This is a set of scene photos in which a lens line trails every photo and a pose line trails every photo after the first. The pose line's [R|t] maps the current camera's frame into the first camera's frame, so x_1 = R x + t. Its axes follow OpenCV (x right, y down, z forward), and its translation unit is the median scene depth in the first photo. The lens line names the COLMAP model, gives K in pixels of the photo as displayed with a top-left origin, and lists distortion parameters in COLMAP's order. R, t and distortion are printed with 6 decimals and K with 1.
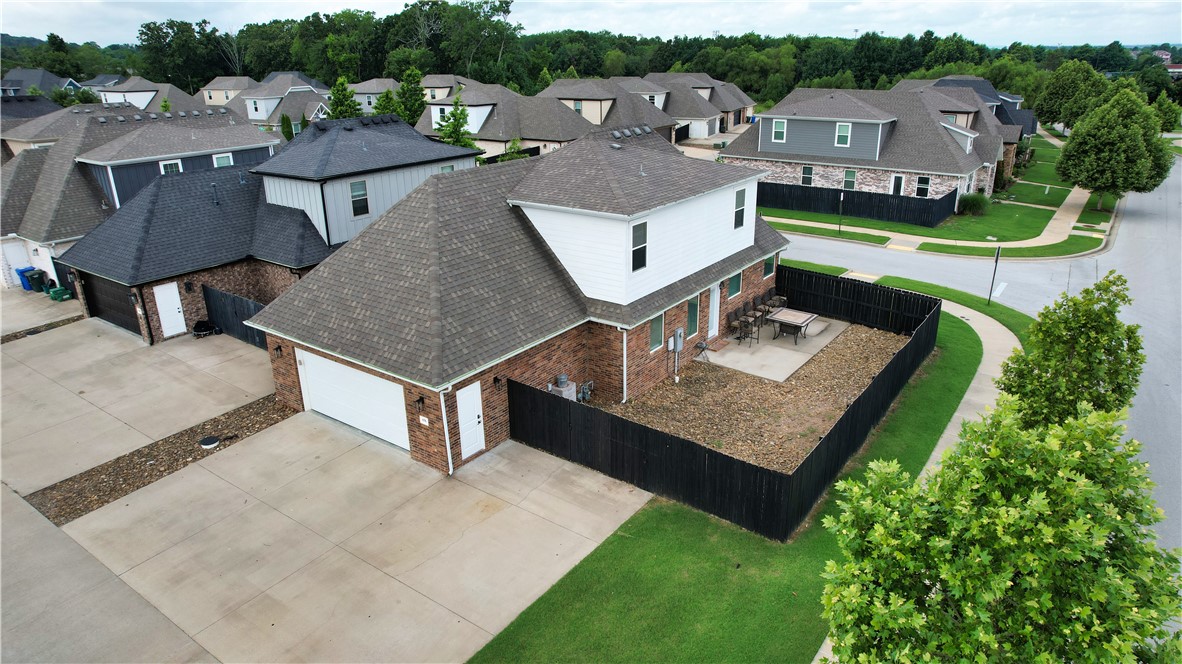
lens RADIAL K [[754.8, 0, 597.9], [0, 754.8, 336.0], [0, 0, 1]] dist [-0.059365, 0.042591]
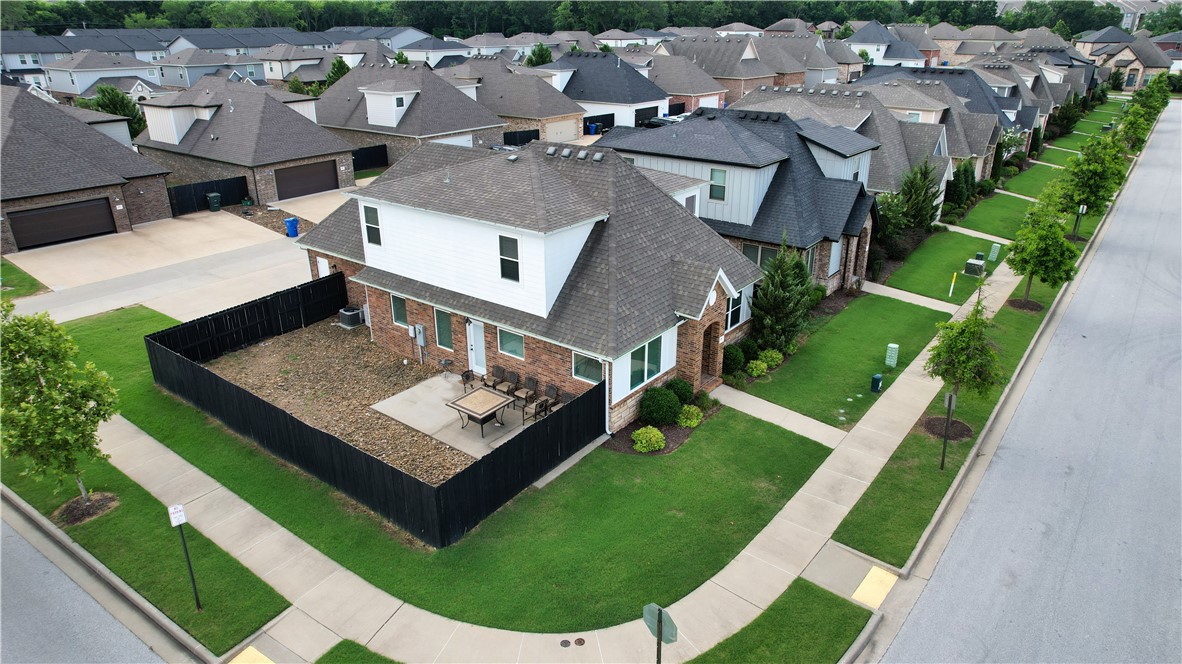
lens RADIAL K [[762.1, 0, 591.0], [0, 762.1, 332.0], [0, 0, 1]] dist [-0.065483, -0.000397]
pose [[-0.033832, 0.395911, -0.917665, 1.059024], [-0.350795, 0.855069, 0.381838, -0.482520], [0.935841, 0.334831, 0.109955, 1.075732]]
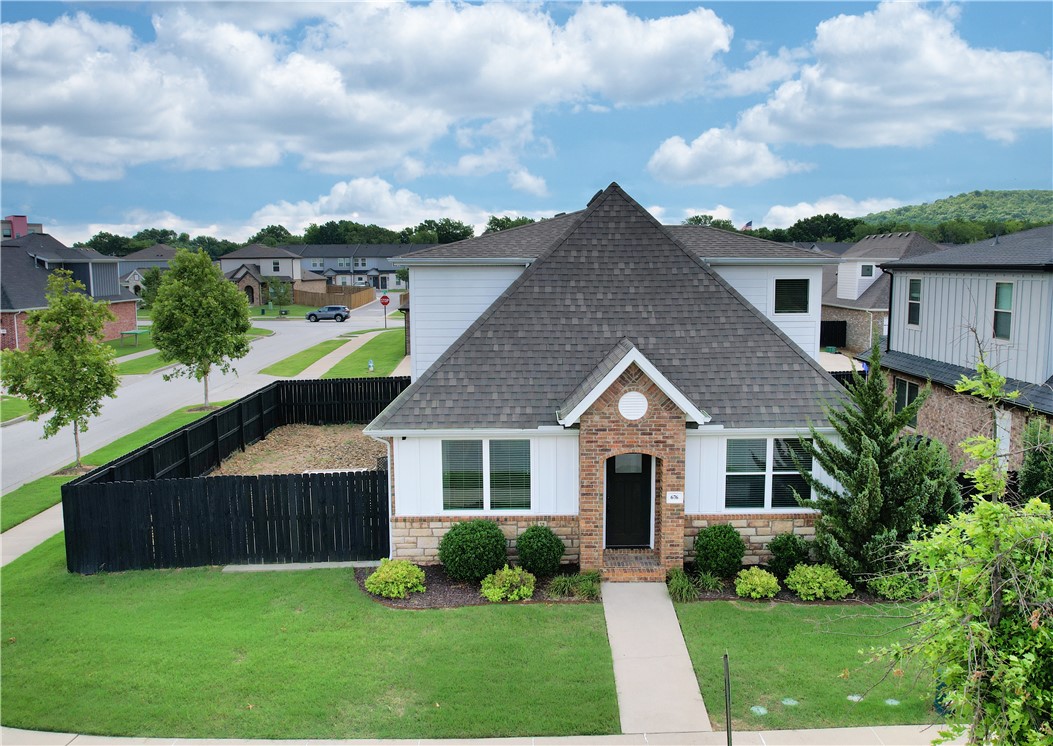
lens RADIAL K [[840.6, 0, 526.5], [0, 840.6, 373.0], [0, 0, 1]] dist [-0.003442, -0.002047]
pose [[-0.792580, 0.092533, -0.602706, 0.571238], [-0.212162, 0.884811, 0.414845, -0.453897], [0.571668, 0.456669, -0.681652, 1.659625]]
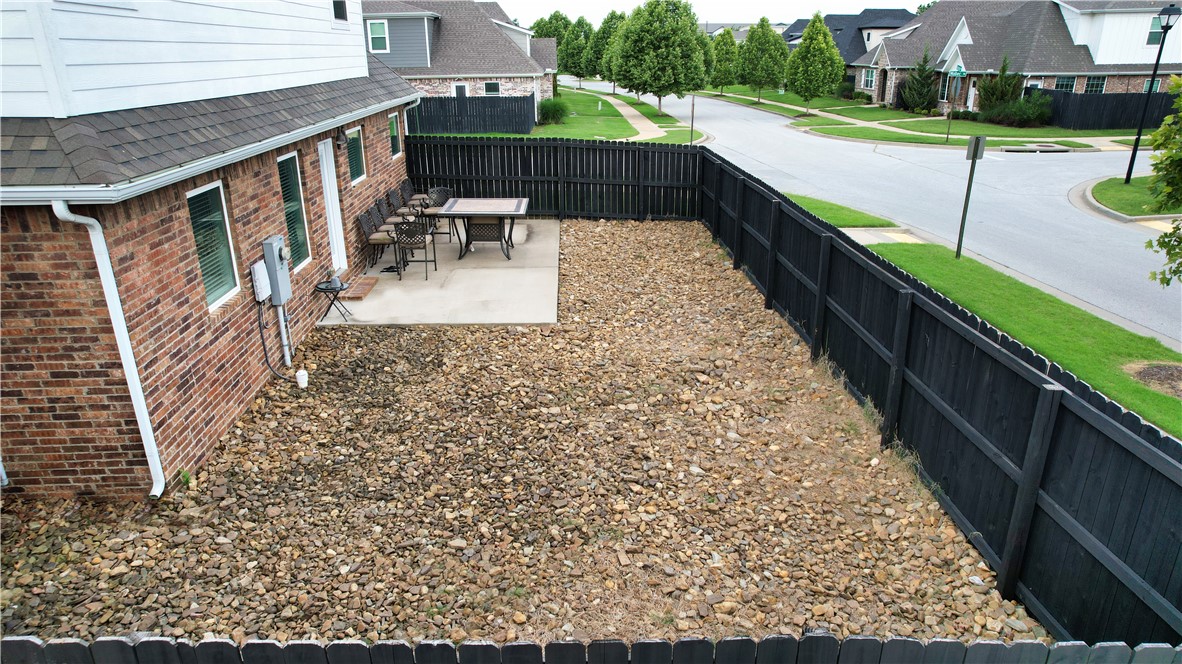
lens RADIAL K [[754.8, 0, 597.9], [0, 754.8, 336.0], [0, 0, 1]] dist [-0.059365, 0.042591]
pose [[0.788461, -0.214744, 0.576381, 0.015522], [0.216866, 0.973954, 0.066207, 0.043381], [-0.575586, 0.072796, 0.814495, 0.610210]]
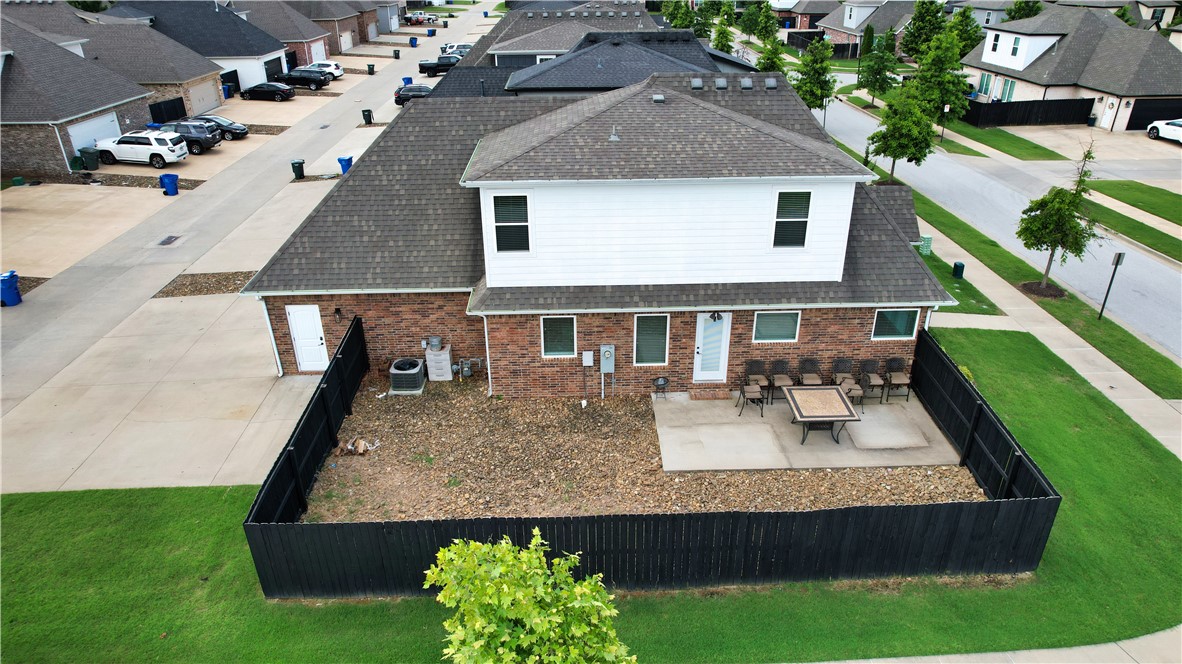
lens RADIAL K [[754.8, 0, 597.9], [0, 754.8, 336.0], [0, 0, 1]] dist [-0.059365, 0.042591]
pose [[0.618686, 0.364661, -0.695880, 0.613617], [-0.284750, 0.929608, 0.233978, -0.189591], [0.732219, 0.053393, 0.678973, 0.453545]]
